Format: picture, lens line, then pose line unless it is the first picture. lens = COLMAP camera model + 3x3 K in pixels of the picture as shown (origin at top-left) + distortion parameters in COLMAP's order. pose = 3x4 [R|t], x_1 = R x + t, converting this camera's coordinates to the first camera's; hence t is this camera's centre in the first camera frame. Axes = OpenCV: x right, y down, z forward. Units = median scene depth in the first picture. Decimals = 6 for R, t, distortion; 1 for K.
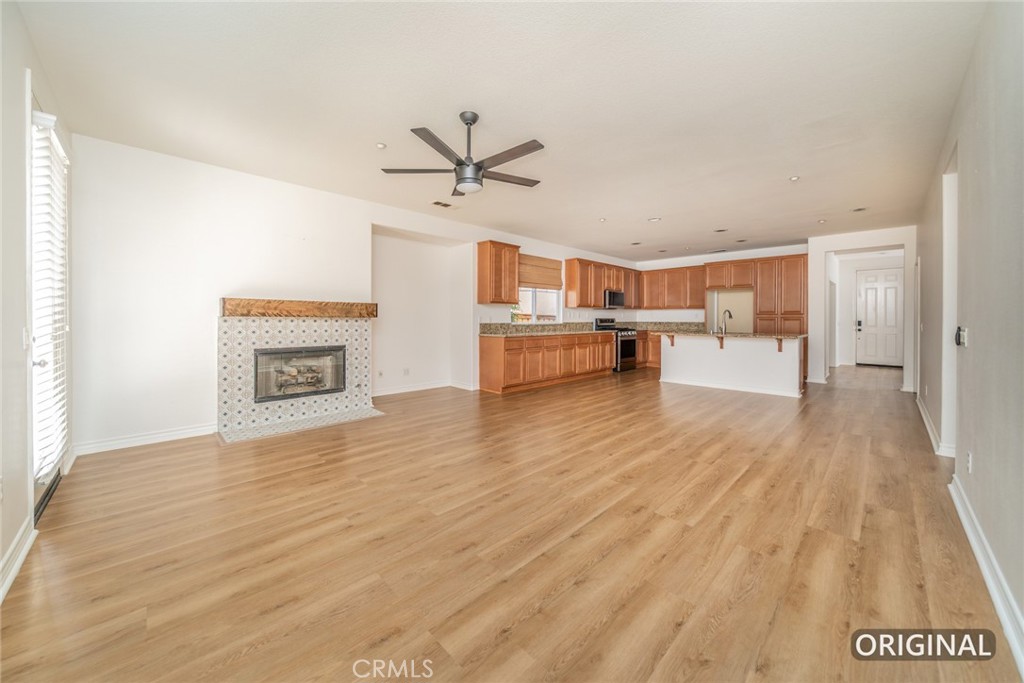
lens RADIAL K [[366.1, 0, 498.3], [0, 366.1, 332.7], [0, 0, 1]] dist [-0.001967, -0.000337]
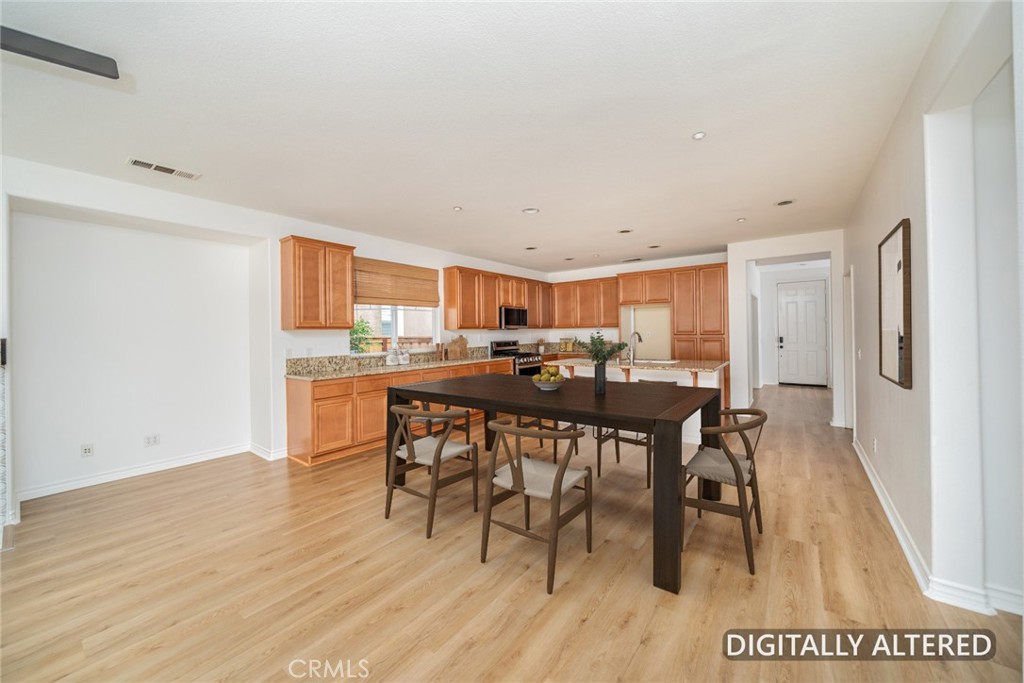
lens RADIAL K [[350.1, 0, 512.0], [0, 350.1, 341.5], [0, 0, 1]] dist [0.000489, 0.000000]
pose [[0.990718, -0.019883, 0.134475, 0.224361], [0.020730, 0.999773, -0.004901, -0.037361], [-0.134347, 0.007643, 0.990905, 0.247133]]
